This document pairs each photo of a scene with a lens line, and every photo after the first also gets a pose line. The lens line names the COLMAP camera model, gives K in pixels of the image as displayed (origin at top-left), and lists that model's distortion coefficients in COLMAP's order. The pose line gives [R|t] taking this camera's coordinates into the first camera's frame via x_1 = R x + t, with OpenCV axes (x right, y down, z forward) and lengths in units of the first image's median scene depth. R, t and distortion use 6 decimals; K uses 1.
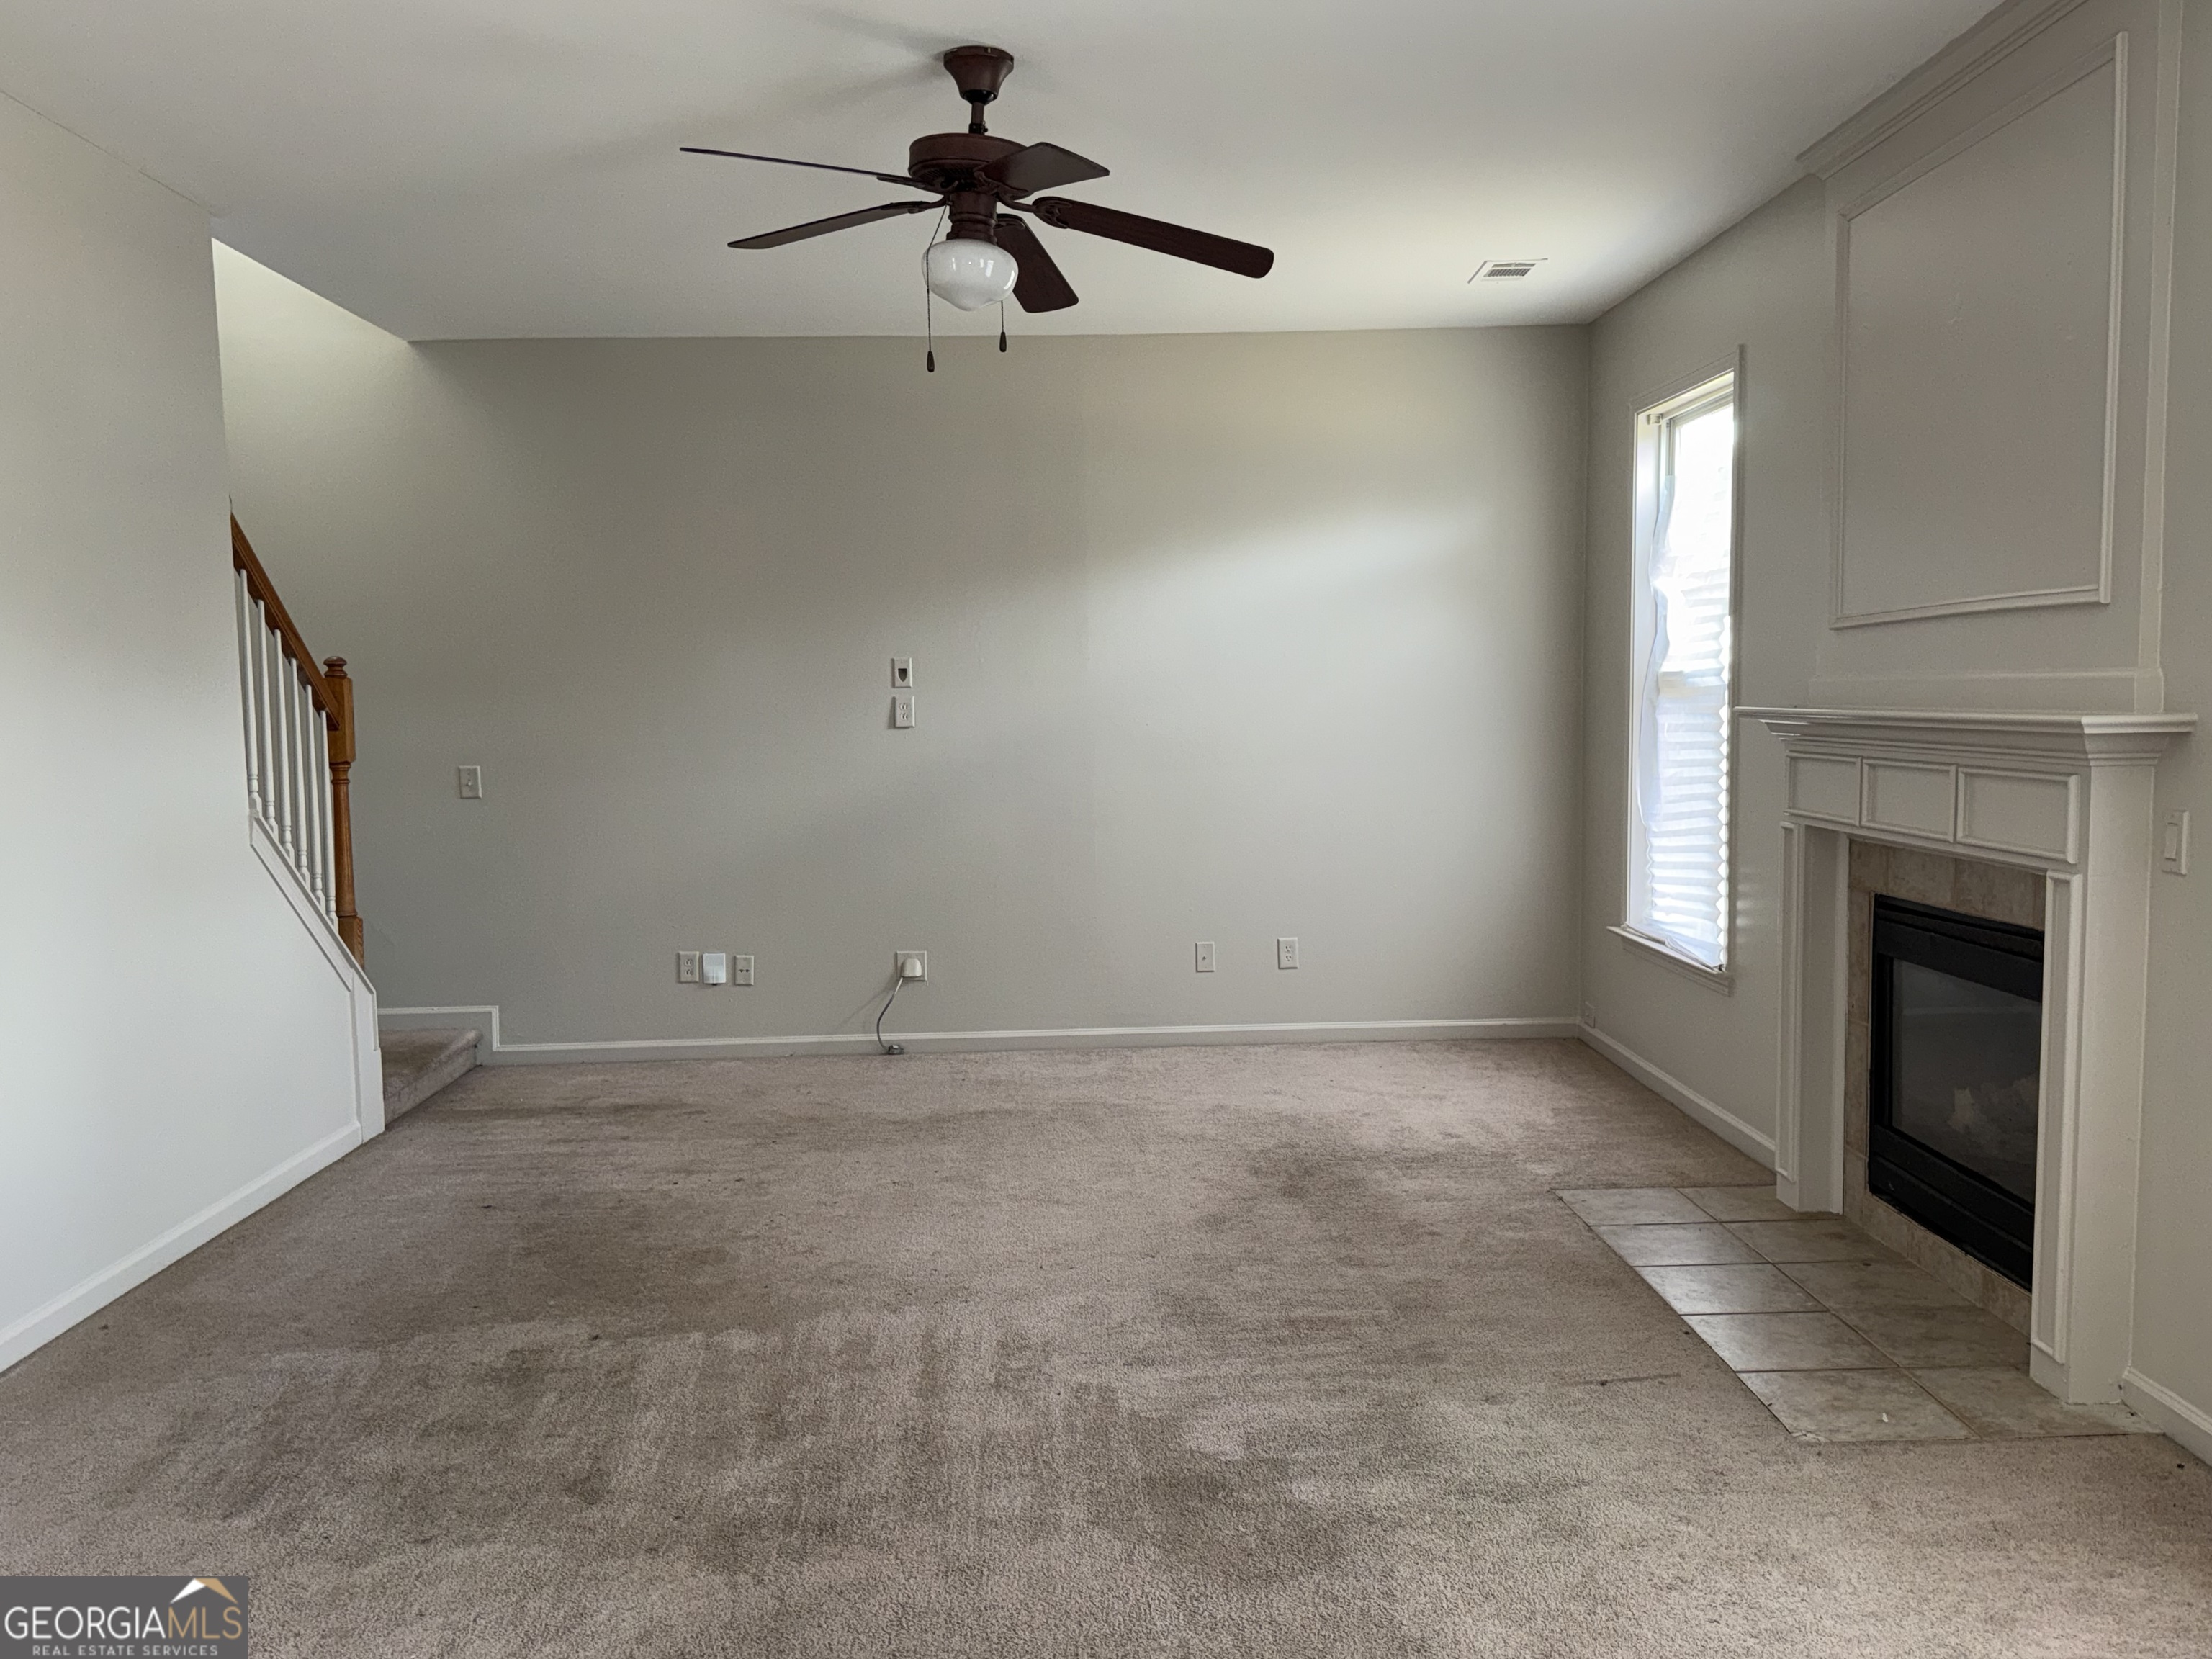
lens RADIAL K [[1820.4, 0, 1147.3], [0, 1820.4, 838.1], [0, 0, 1]] dist [0.168713, -0.180174]
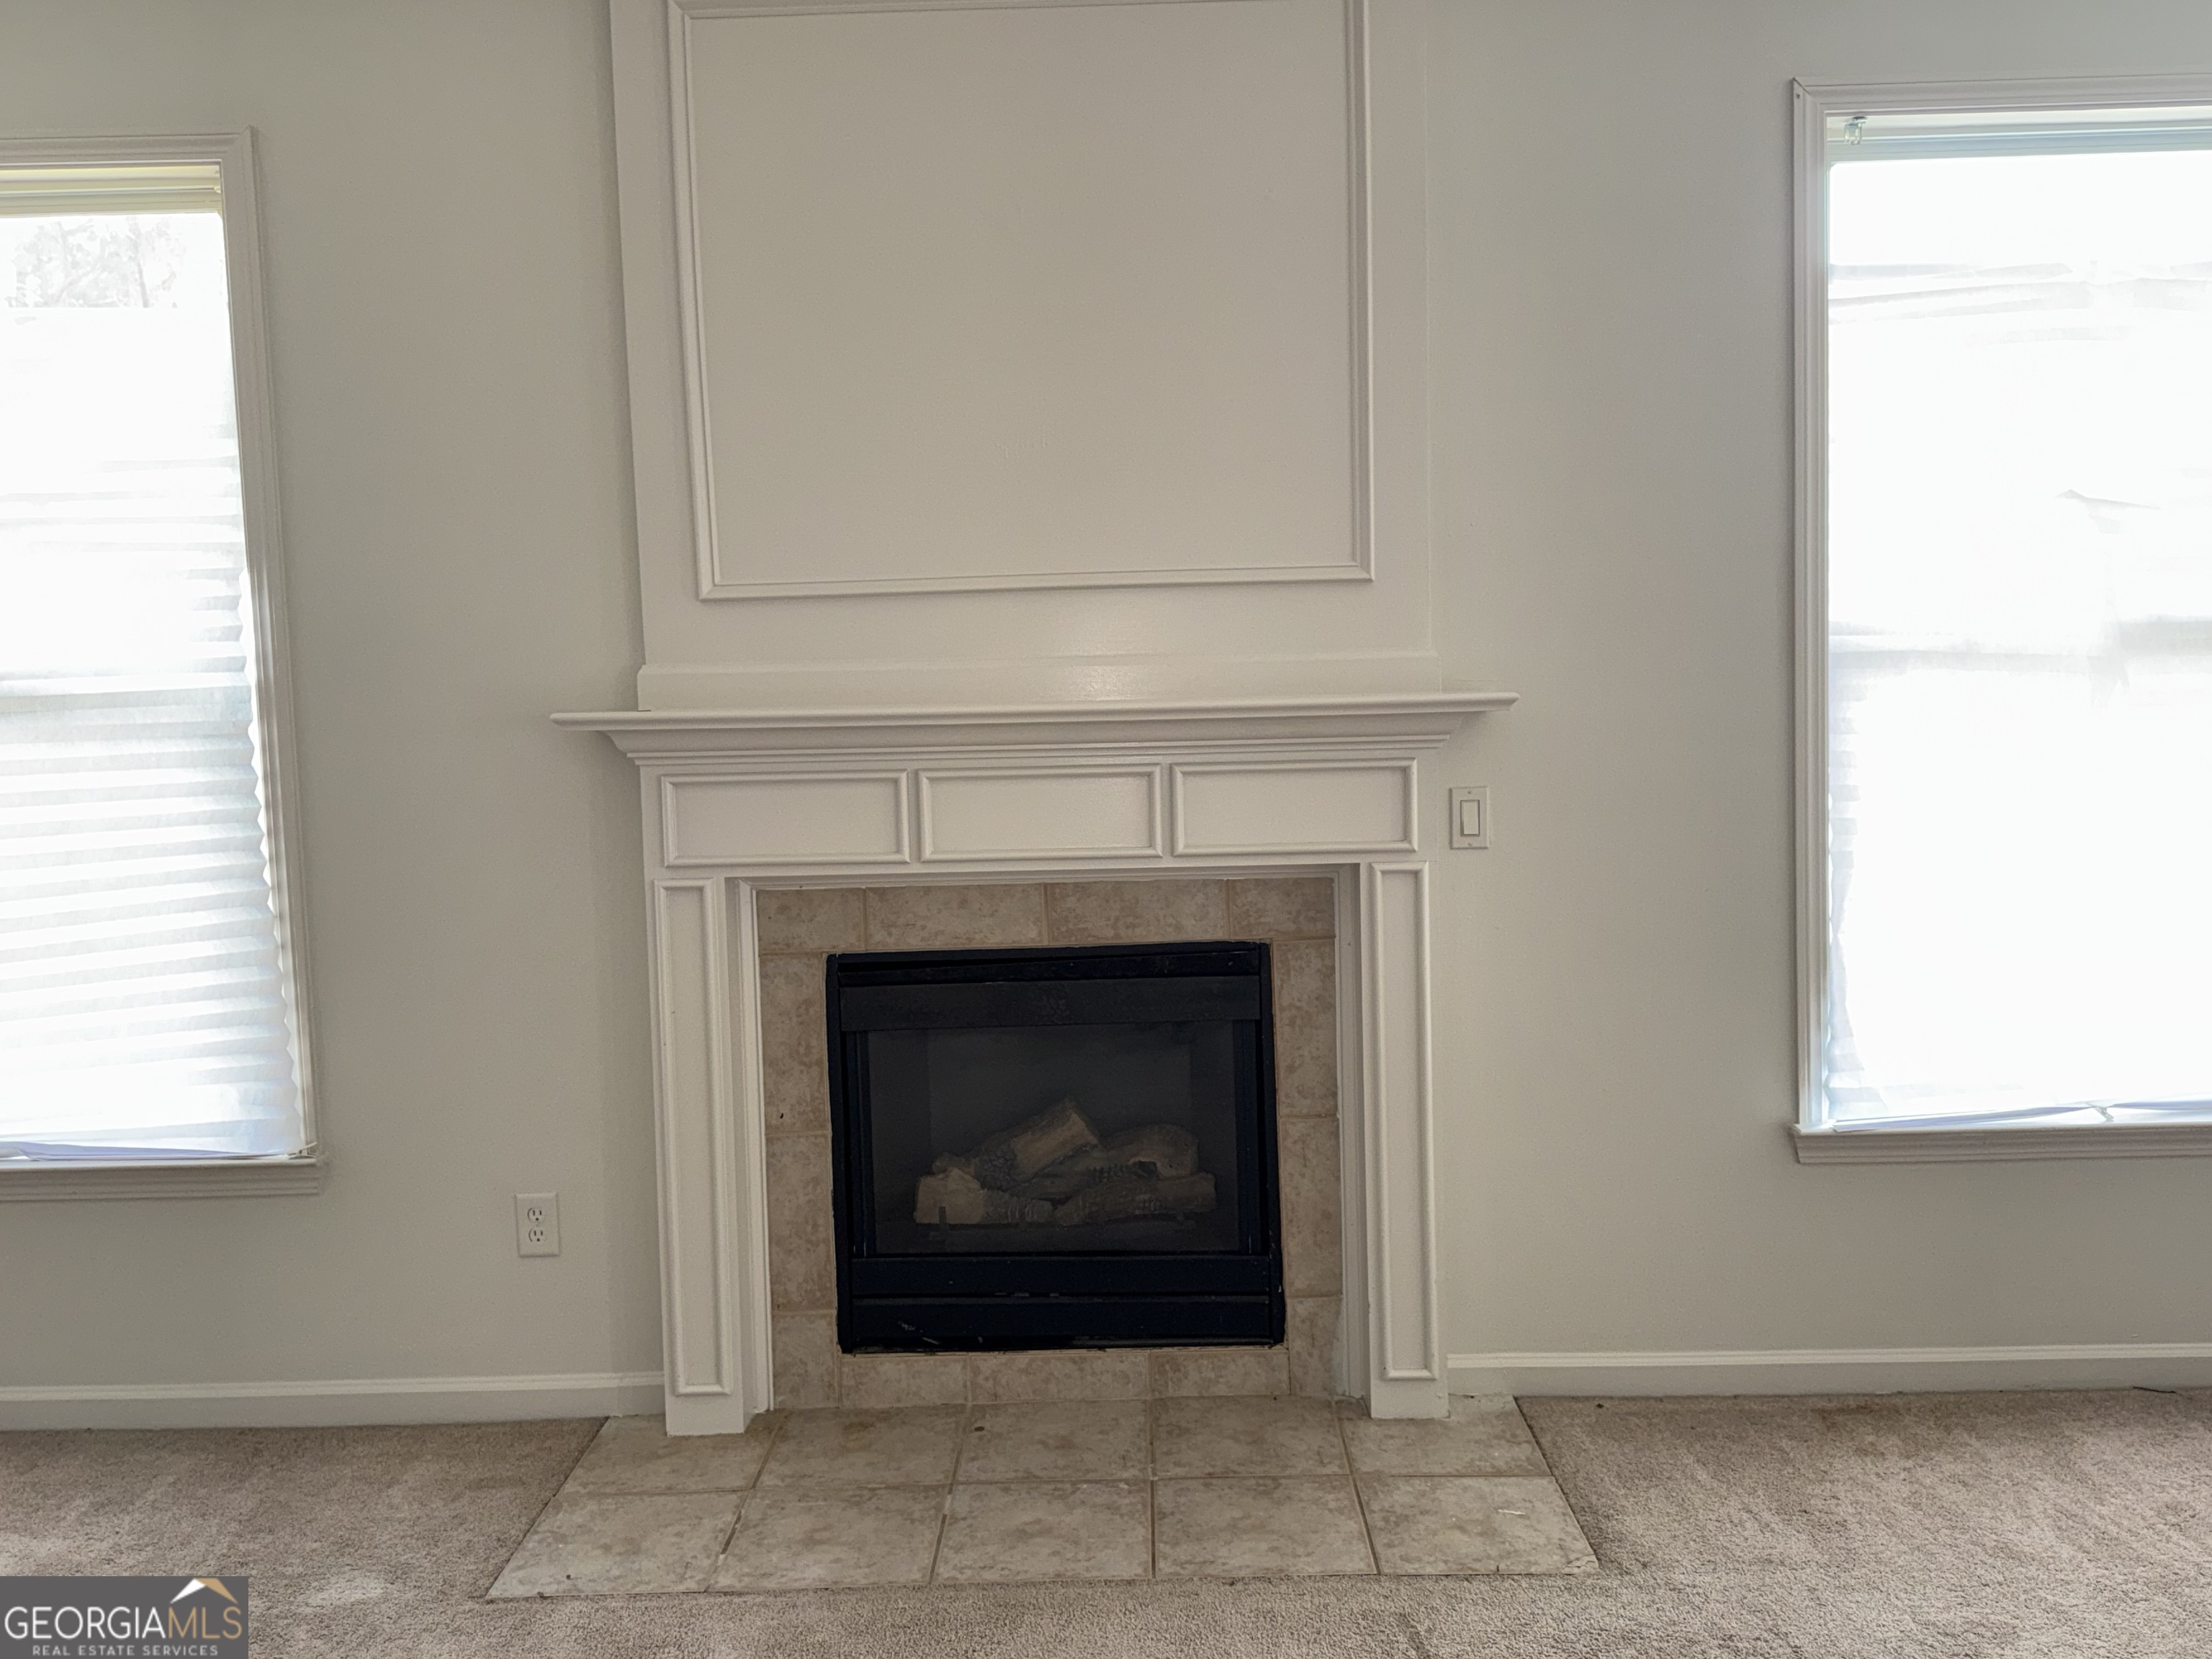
lens RADIAL K [[1778.8, 0, 1106.0], [0, 1778.8, 829.5], [0, 0, 1]] dist [0.005875, 0.001559]
pose [[0.049568, -0.062381, 0.996821, -0.309969], [0.102847, 0.993061, 0.057032, -0.049715], [-0.993461, 0.099693, 0.055640, 0.845774]]
